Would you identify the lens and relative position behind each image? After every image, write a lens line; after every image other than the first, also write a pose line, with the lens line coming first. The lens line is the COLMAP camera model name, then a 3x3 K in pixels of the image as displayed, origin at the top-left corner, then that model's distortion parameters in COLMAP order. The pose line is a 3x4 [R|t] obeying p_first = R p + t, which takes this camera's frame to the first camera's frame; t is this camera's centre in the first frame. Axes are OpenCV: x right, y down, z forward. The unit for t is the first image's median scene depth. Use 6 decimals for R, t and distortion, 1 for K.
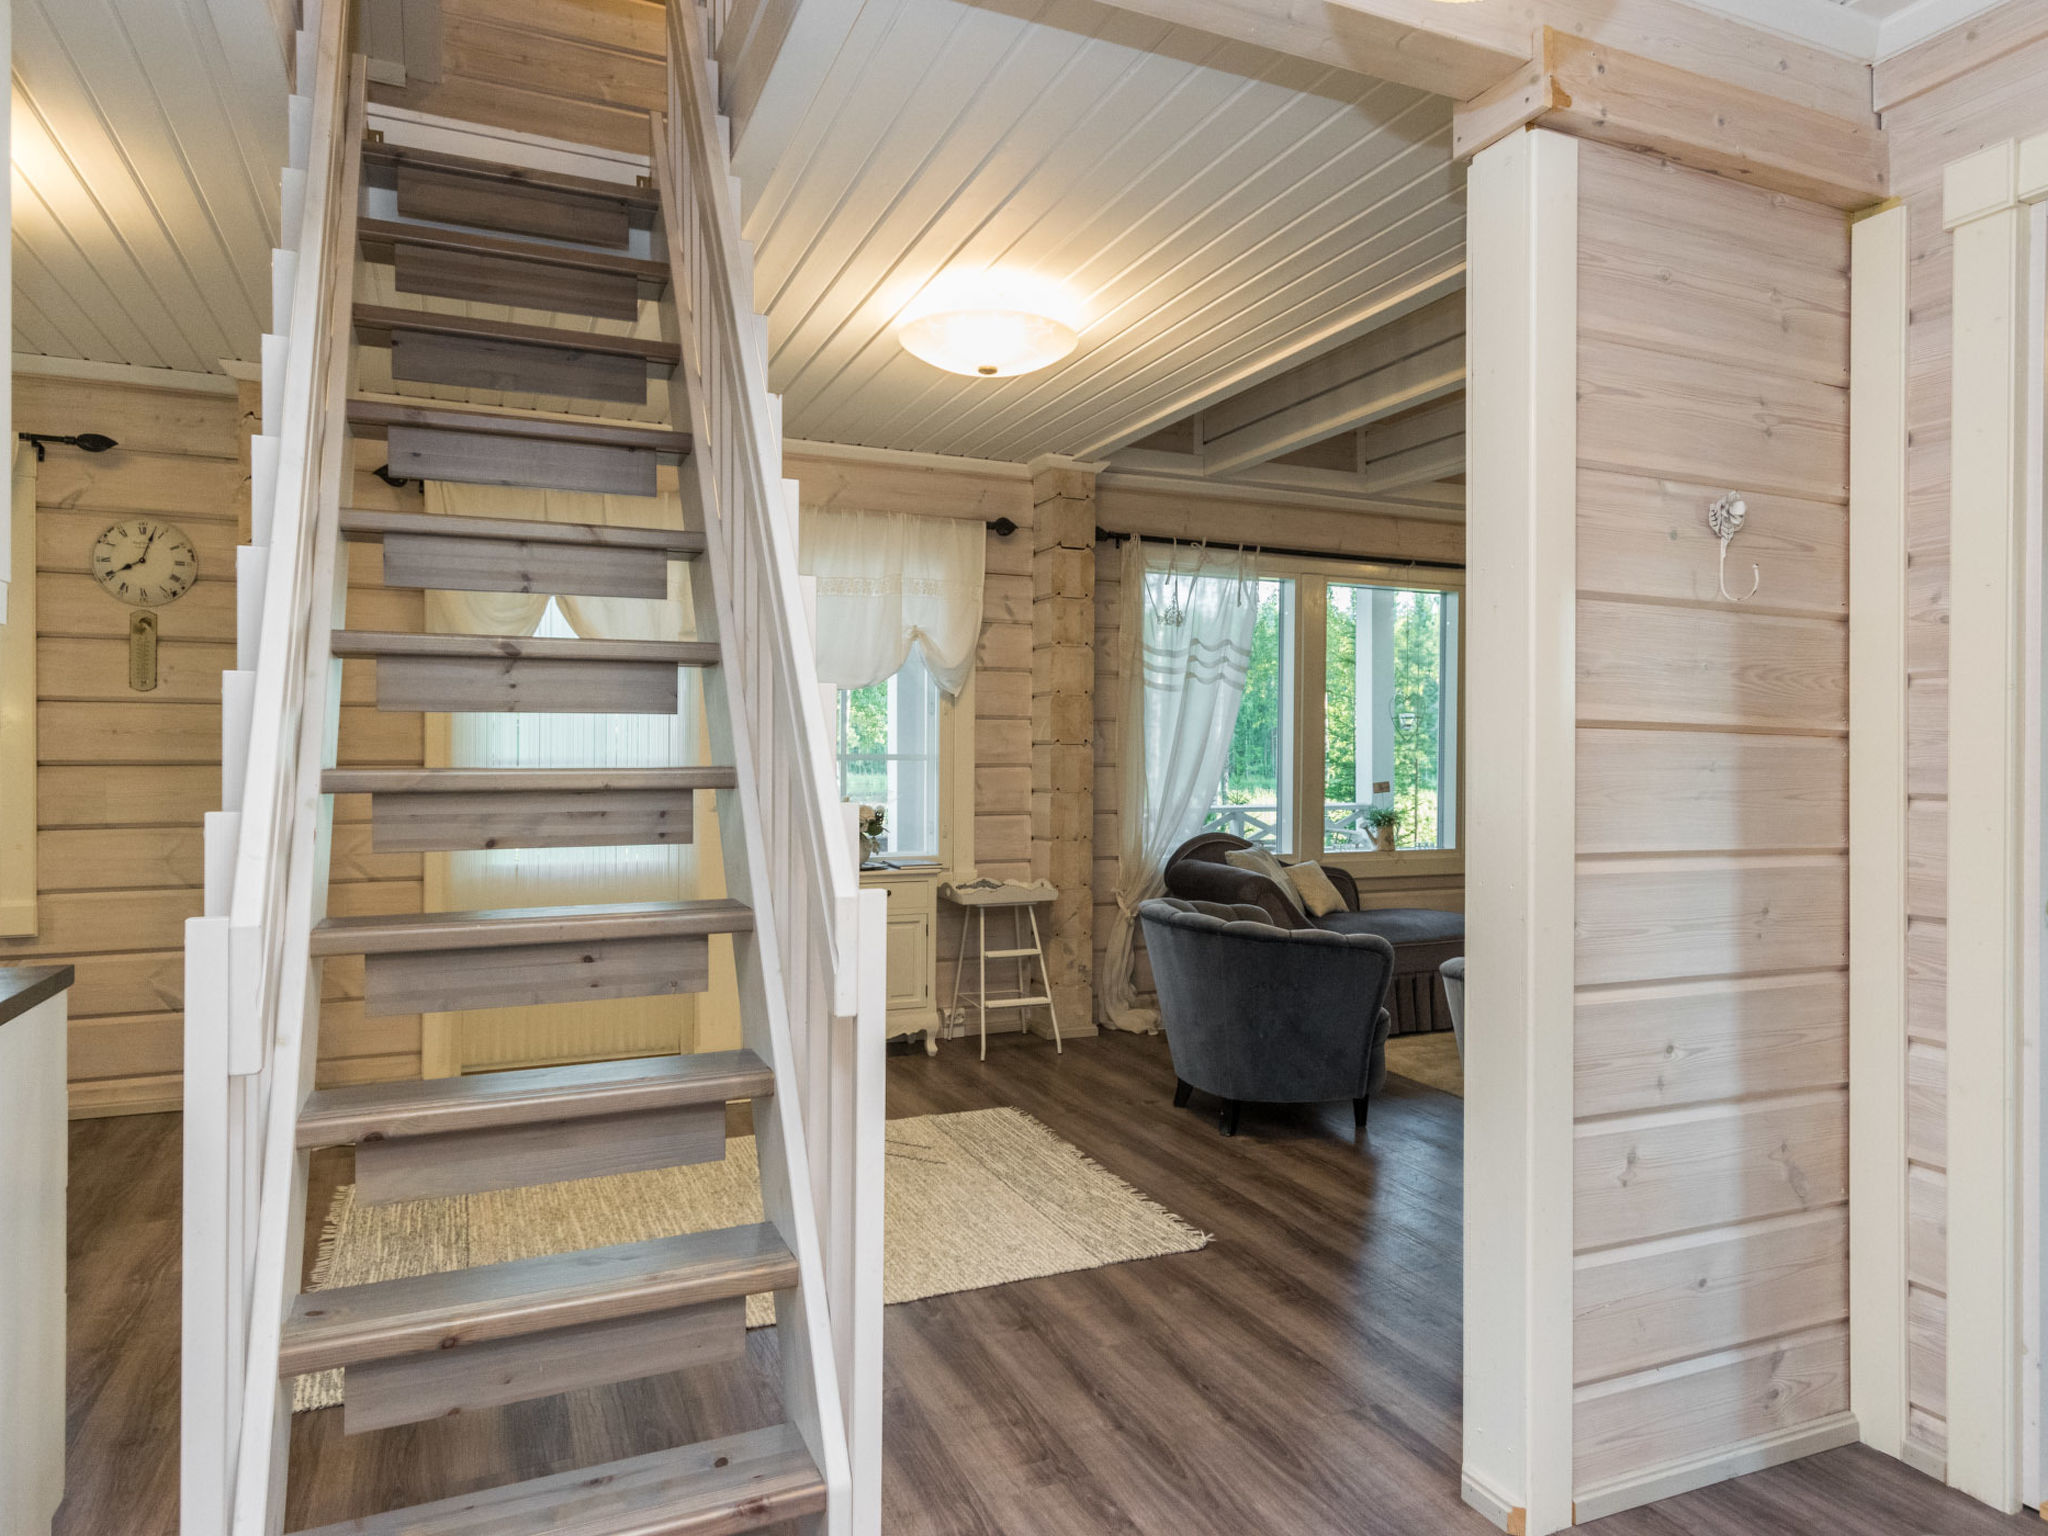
lens RADIAL K [[1304.3, 0, 1037.7], [0, 1304.3, 753.3], [0, 0, 1]] dist [0.016664, -0.001103]
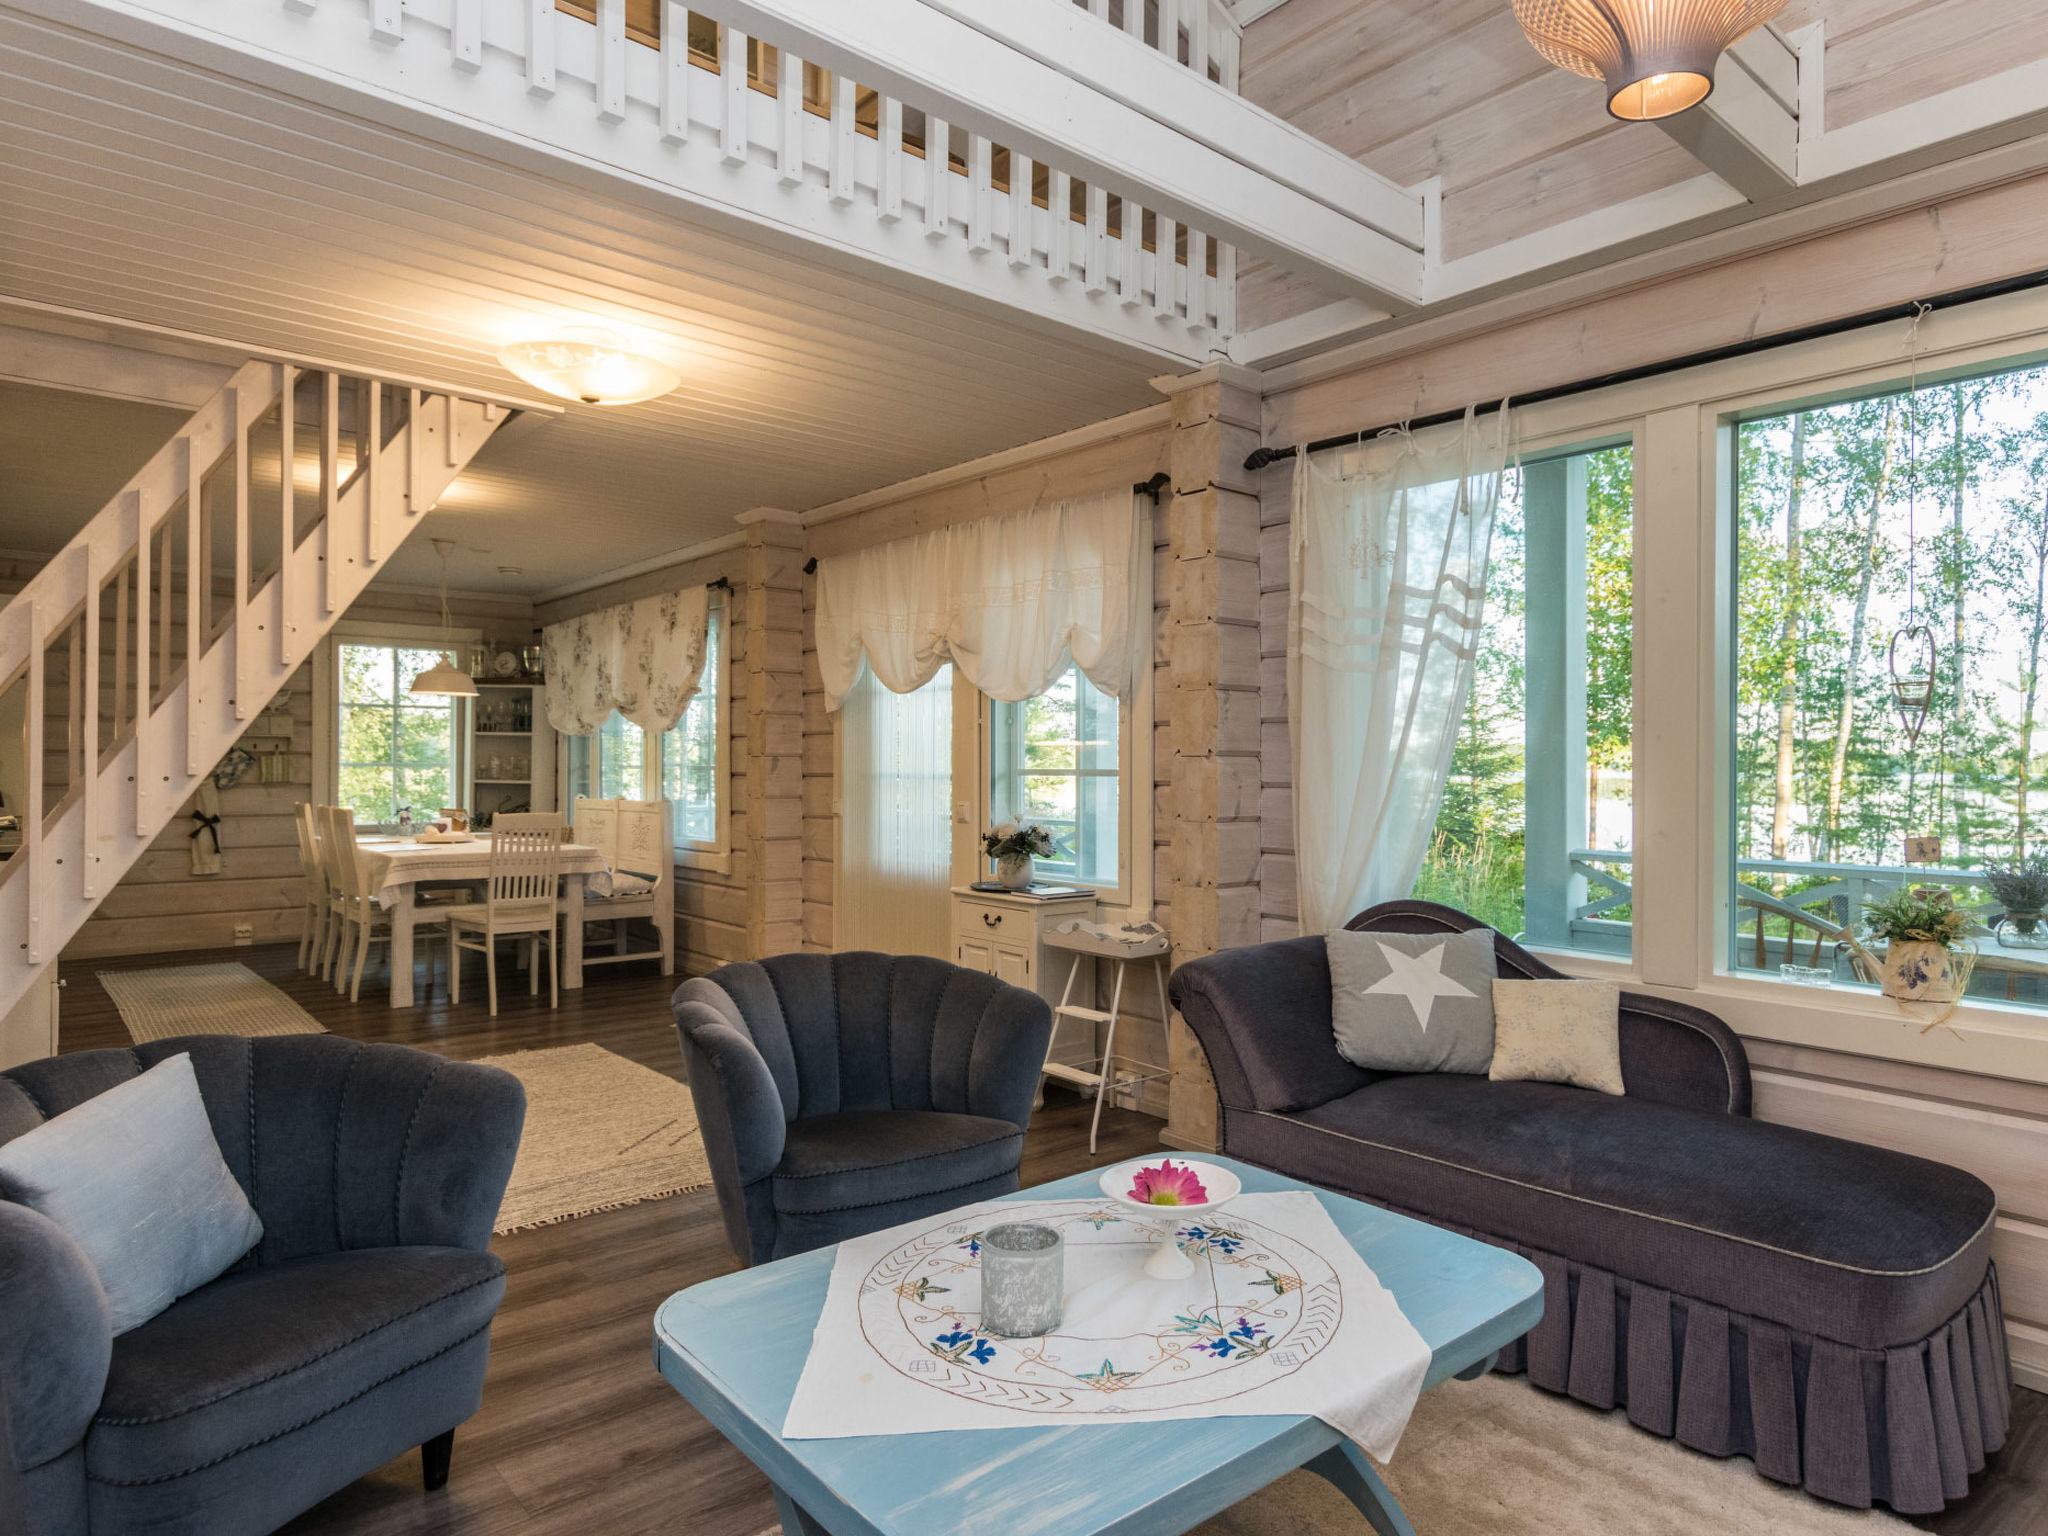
lens RADIAL K [[1210.9, 0, 1019.8], [0, 1210.9, 760.4], [0, 0, 1]] dist [0.020664, 0.000931]
pose [[0.282032, -0.009191, -0.959361, 0.632956], [-0.005881, 0.999919, -0.011309, 0.003959], [0.959387, 0.008831, 0.281955, 0.677086]]
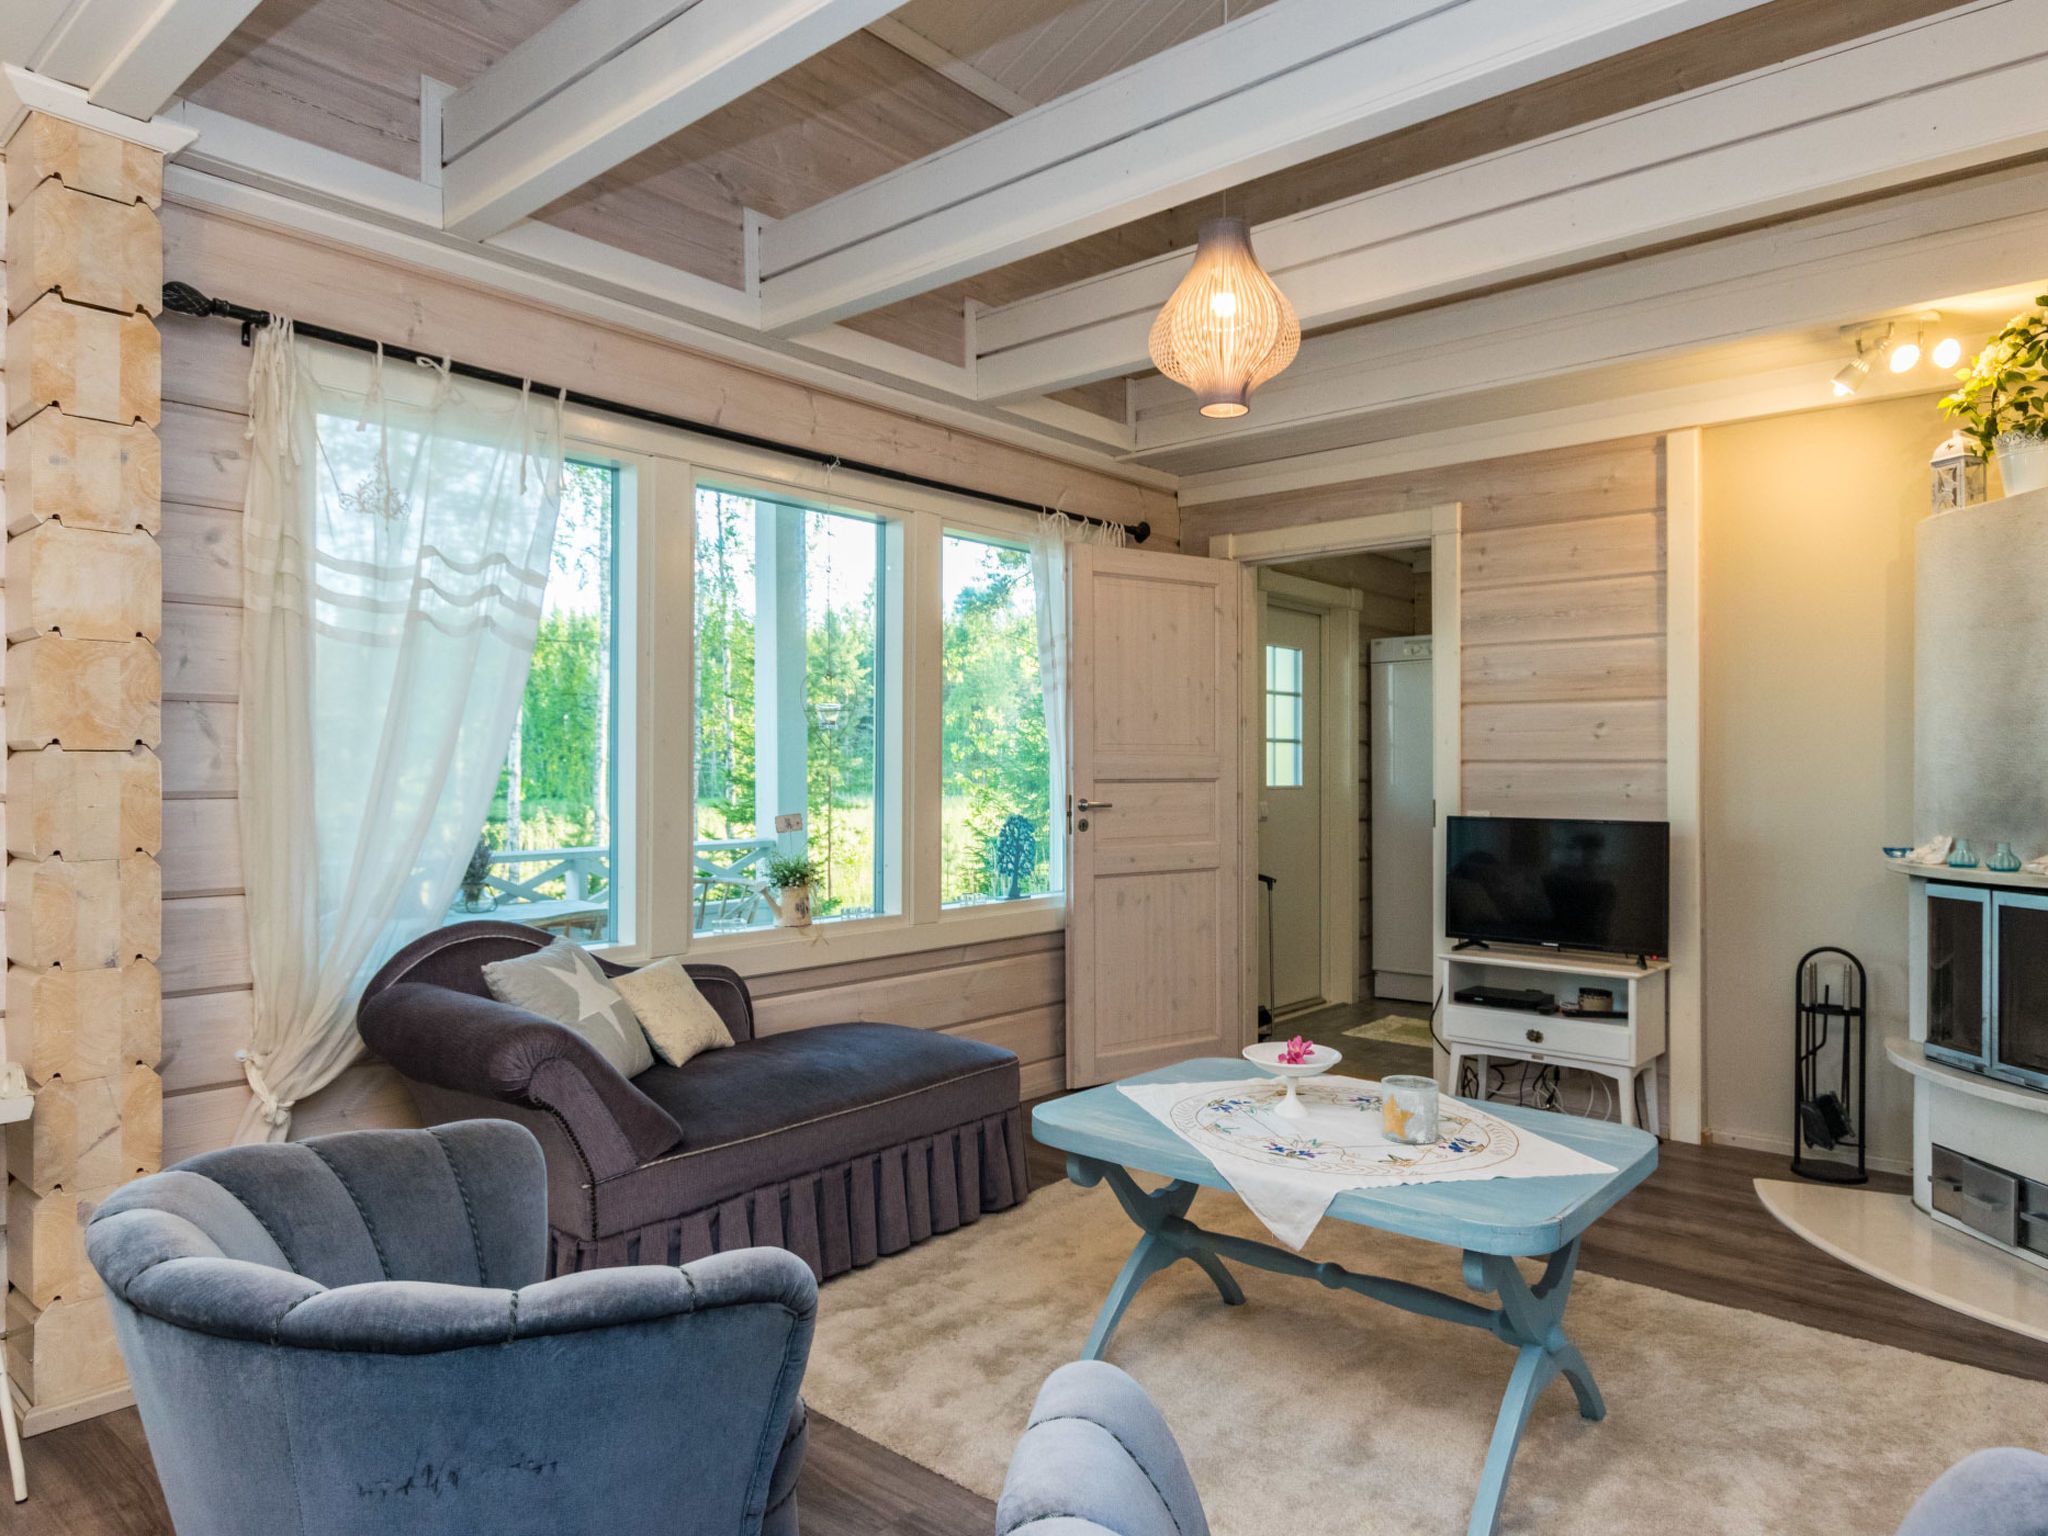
lens RADIAL K [[1304.3, 0, 1040.7], [0, 1304.3, 778.9], [0, 0, 1]] dist [0.016664, -0.001103]
pose [[0.902557, -0.007973, 0.430498, 0.116468], [0.005127, 0.999957, 0.007771, 0.001015], [-0.430541, -0.004807, 0.902558, 0.433960]]
